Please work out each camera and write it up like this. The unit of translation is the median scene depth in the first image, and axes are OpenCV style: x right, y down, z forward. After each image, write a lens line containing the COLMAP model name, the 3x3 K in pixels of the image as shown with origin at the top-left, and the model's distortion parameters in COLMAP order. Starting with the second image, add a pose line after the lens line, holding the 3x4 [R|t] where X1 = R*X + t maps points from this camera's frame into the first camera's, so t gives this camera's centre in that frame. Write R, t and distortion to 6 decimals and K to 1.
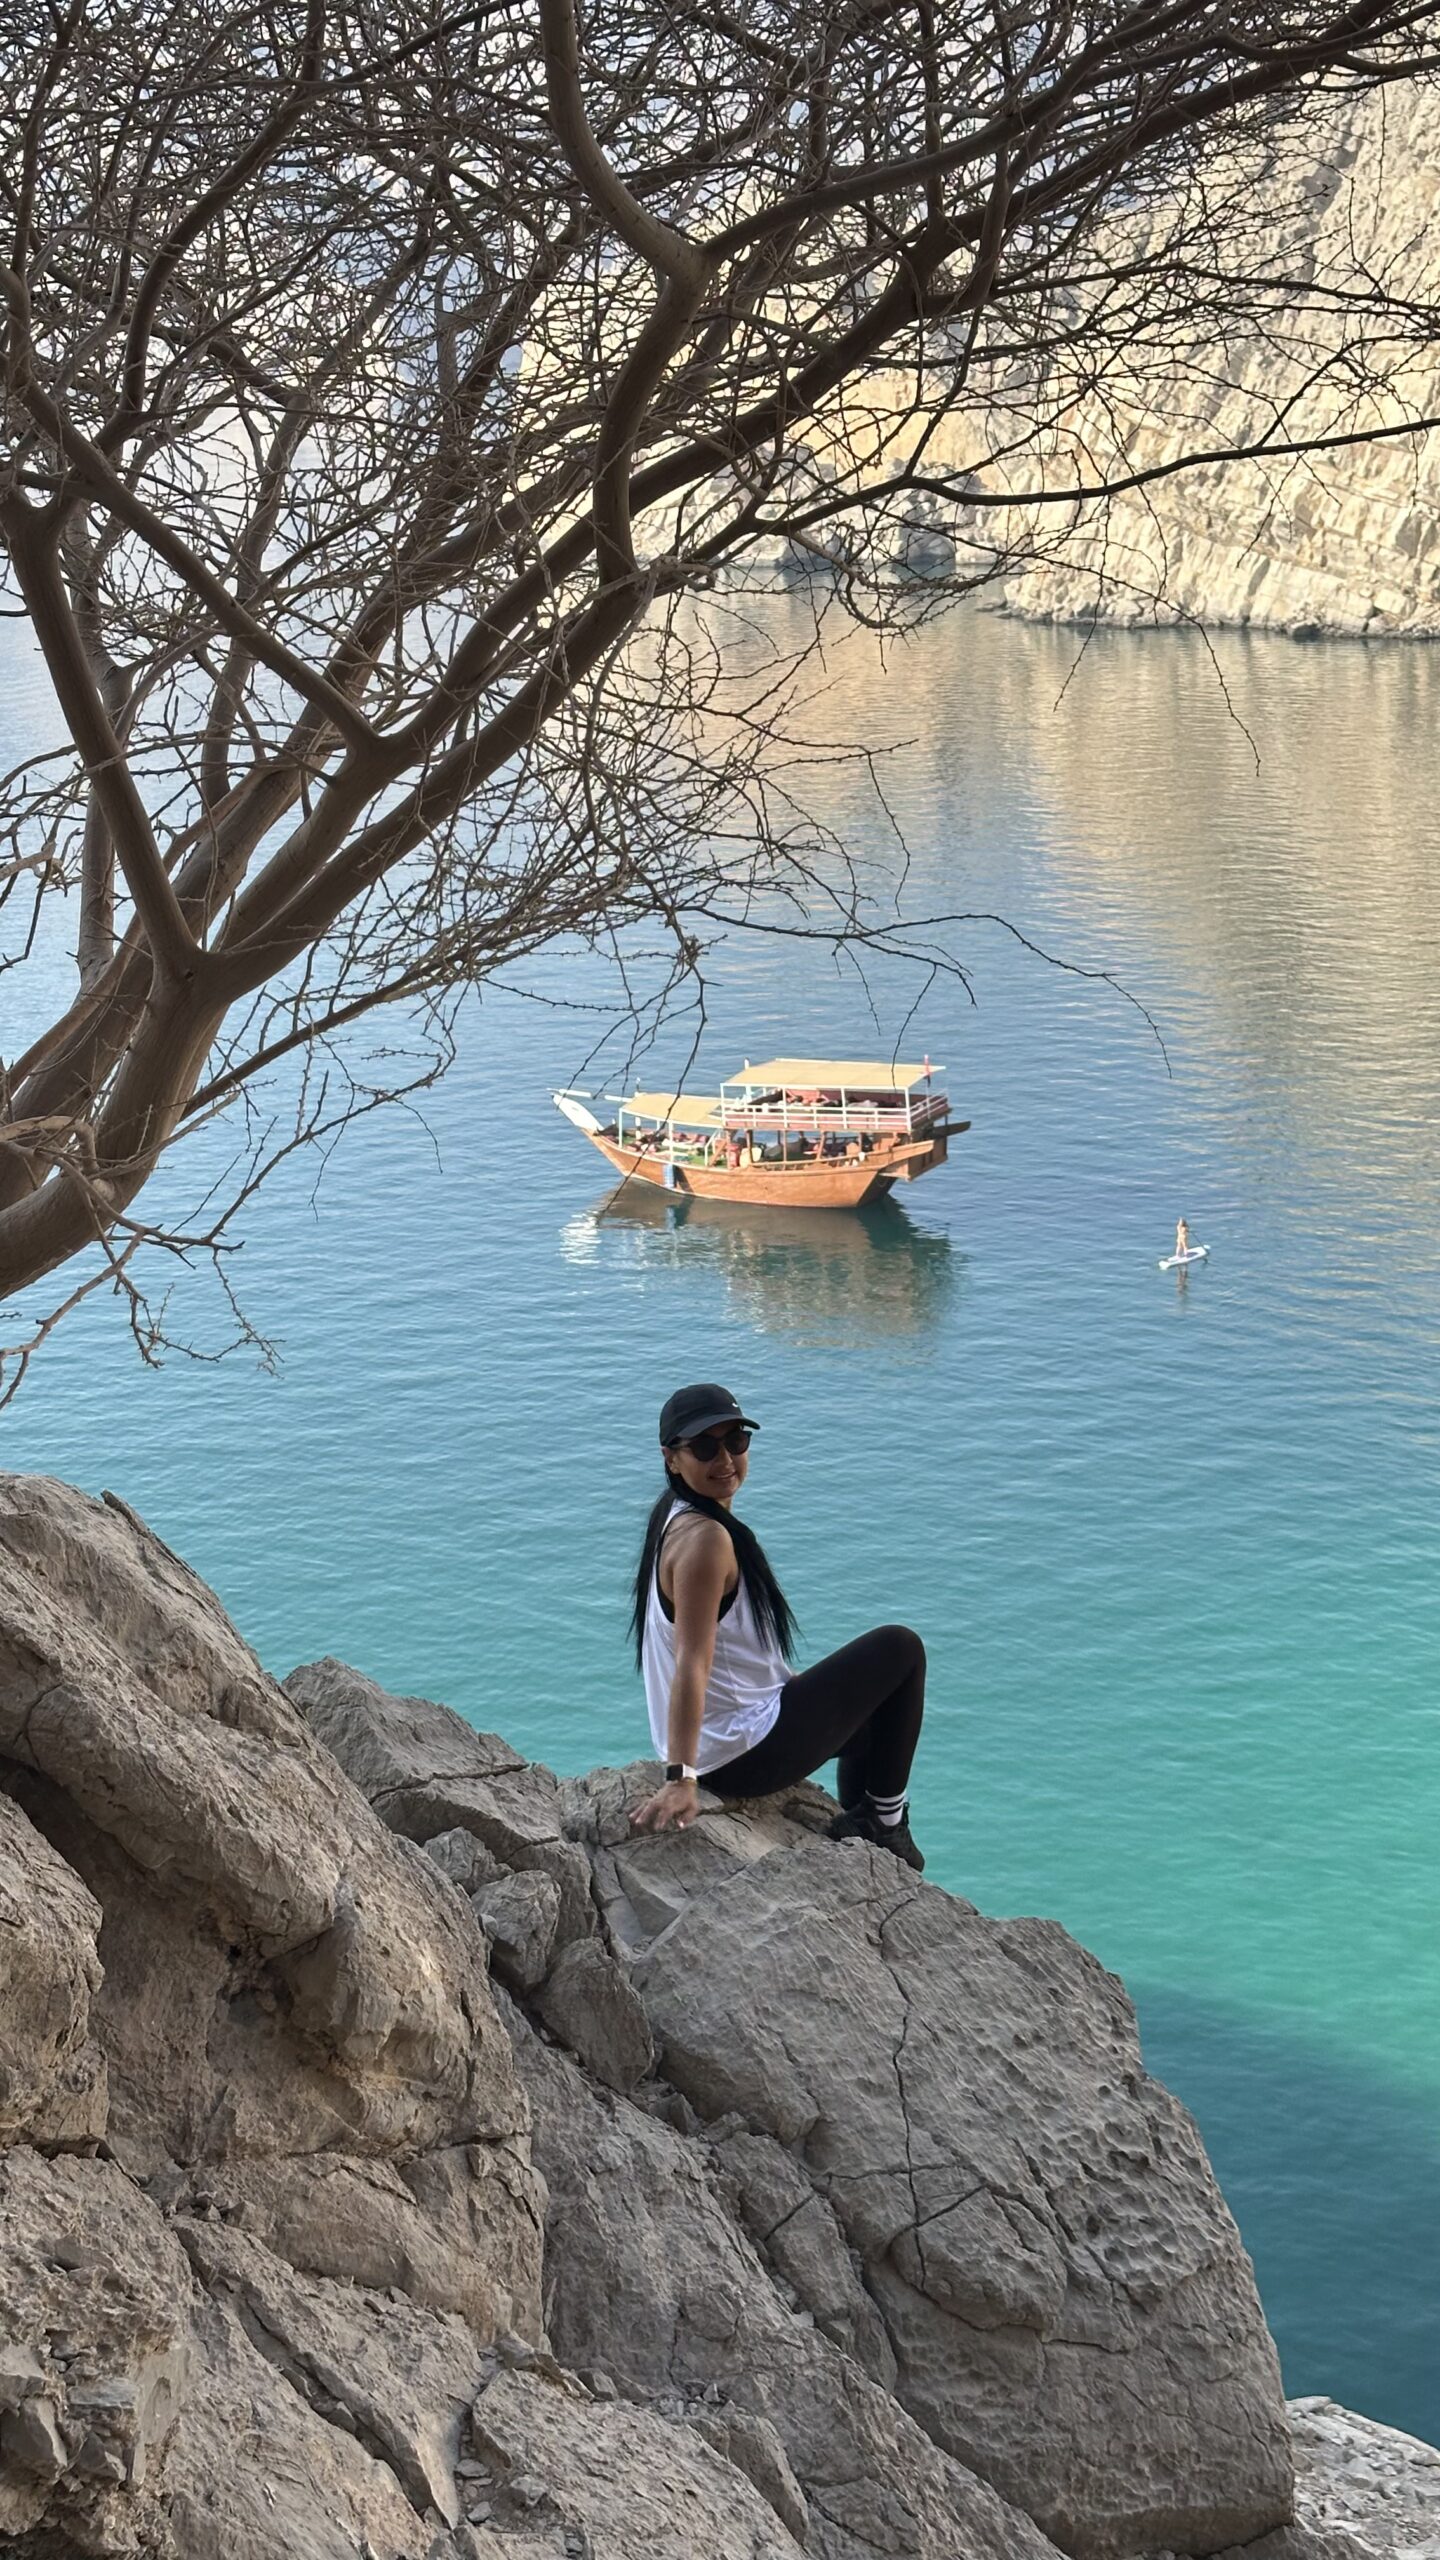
lens RADIAL K [[3498.7, 0, 730.1], [0, 3498.7, 1289.2], [0, 0, 1]] dist [0.160230, 0.000000]
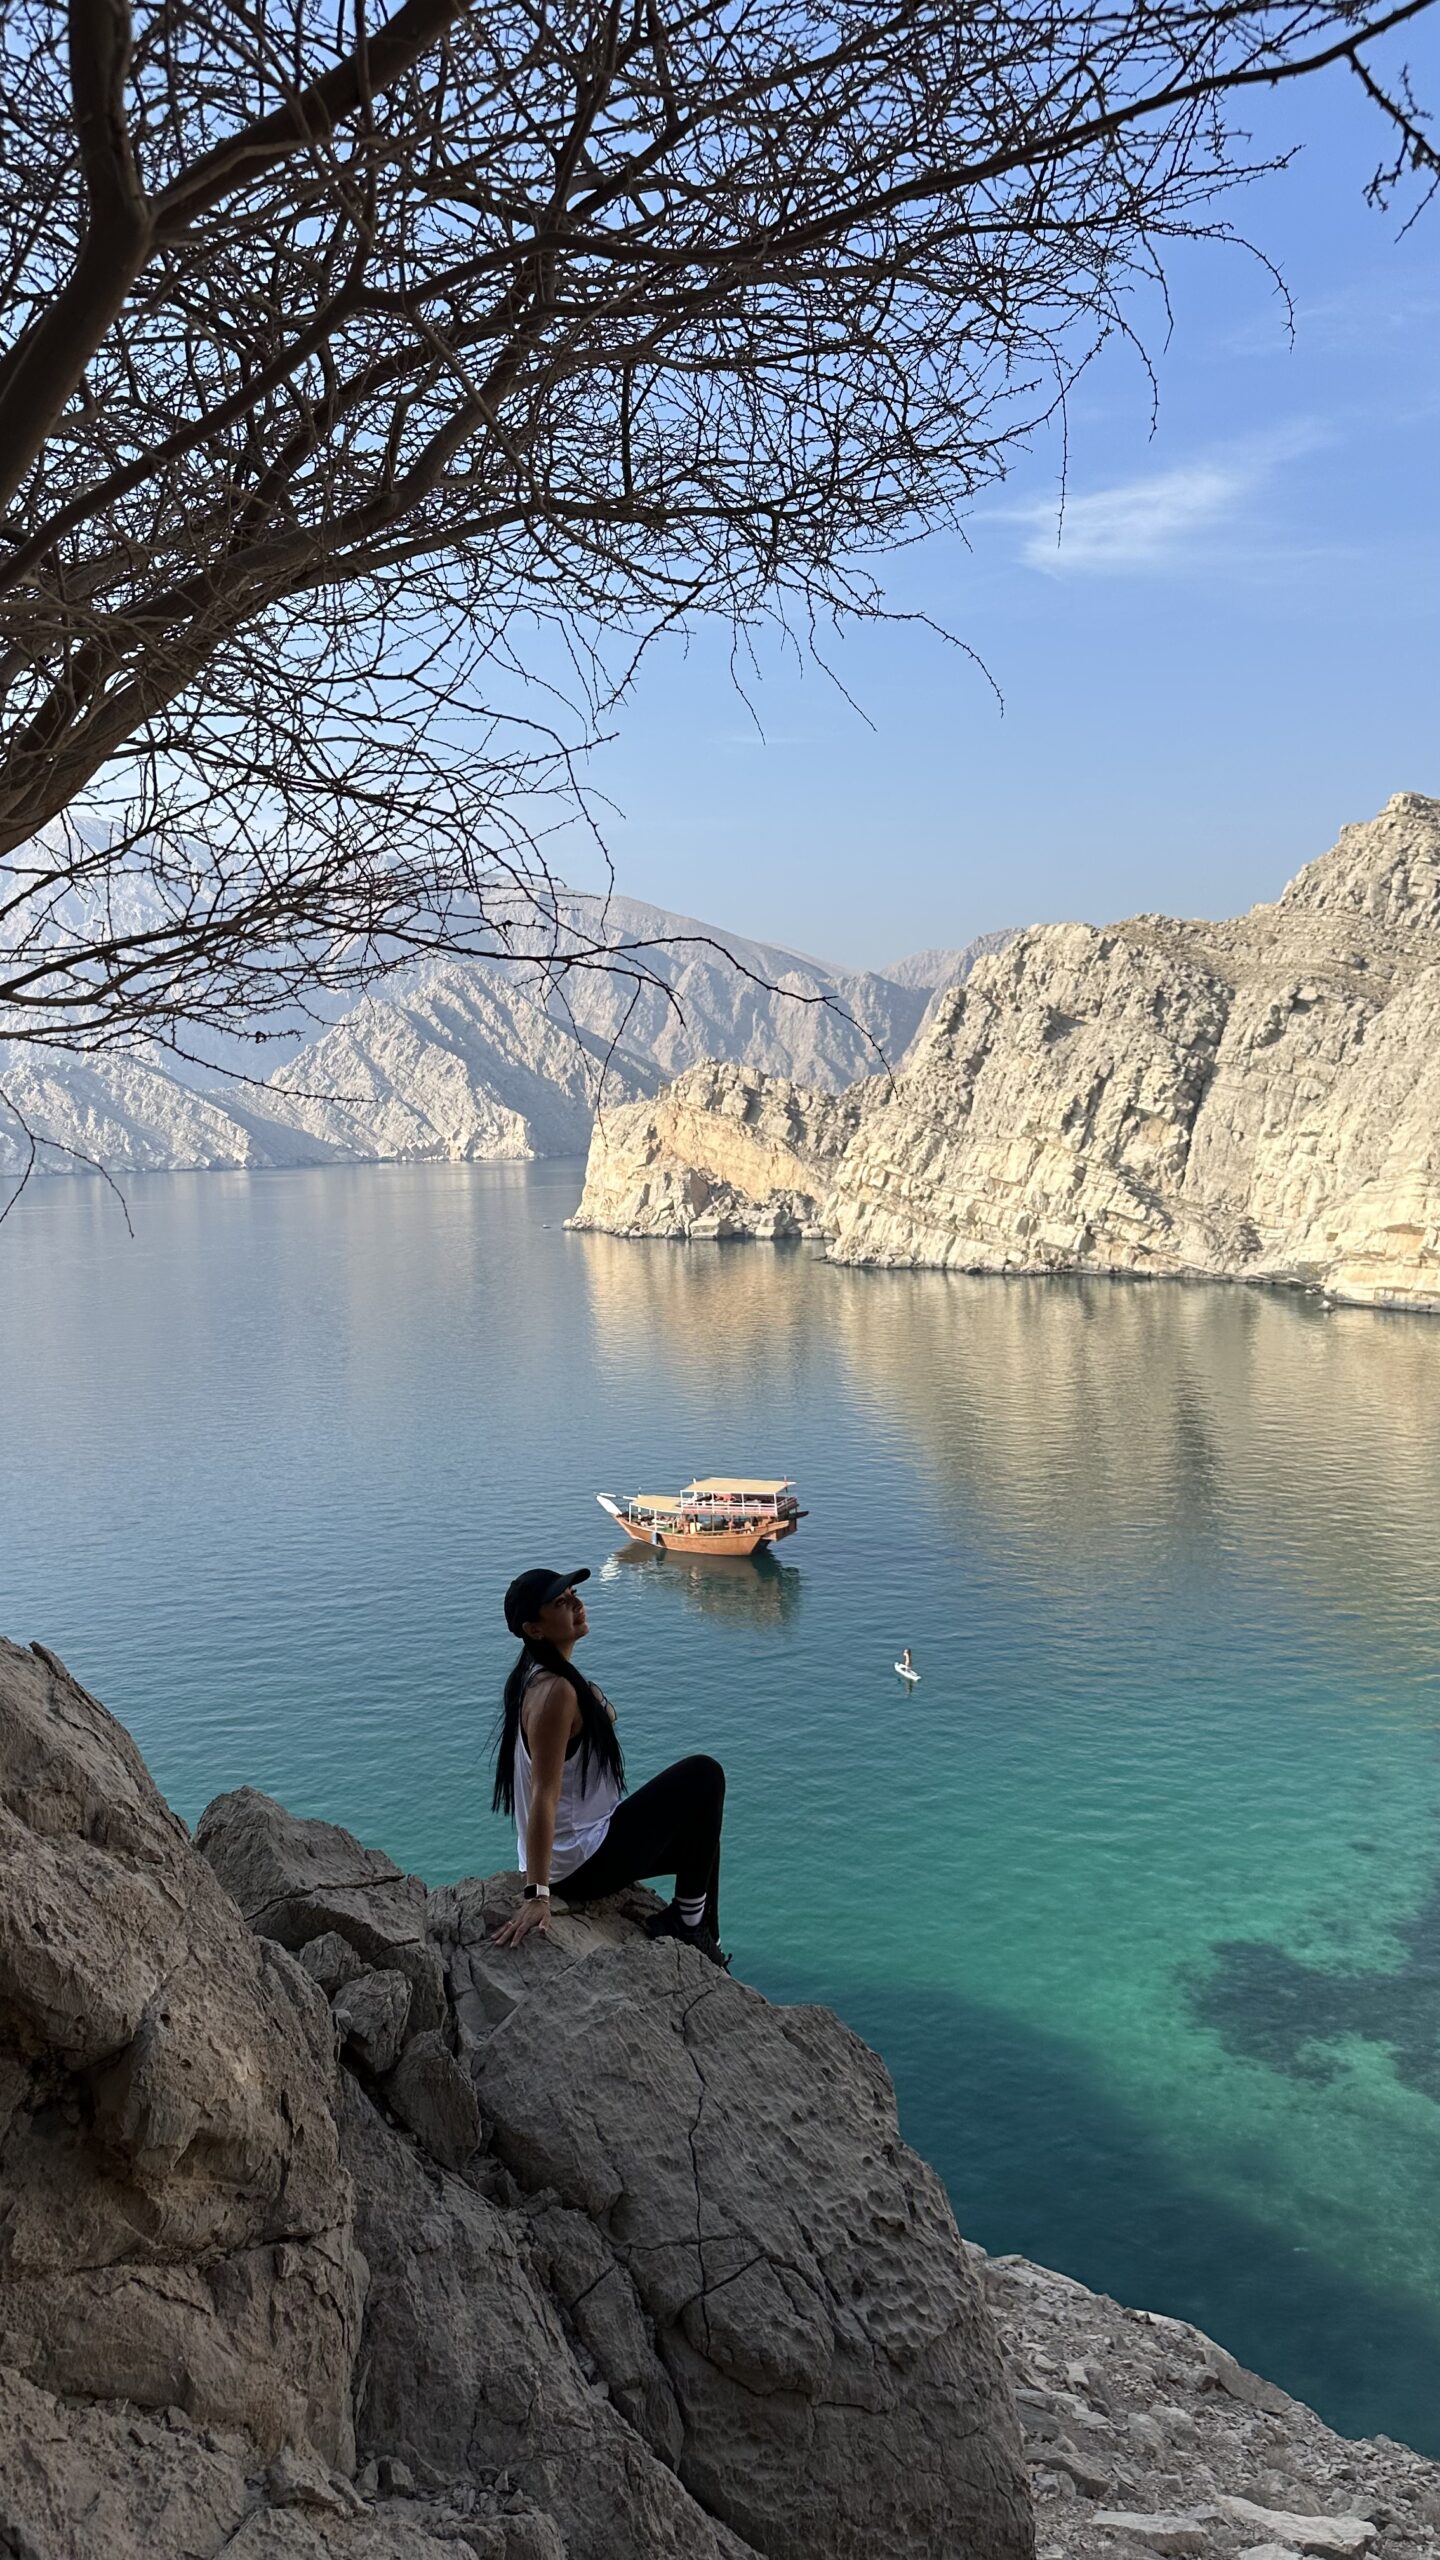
lens RADIAL K [[1775.0, 0, 676.1], [0, 1775.0, 1298.1], [0, 0, 1]] dist [0.054037, -0.077511]
pose [[0.999970, 0.001042, -0.007630, 0.047216], [-0.002309, 0.985798, -0.167920, 0.042498], [0.007347, 0.167932, 0.985771, 0.366988]]
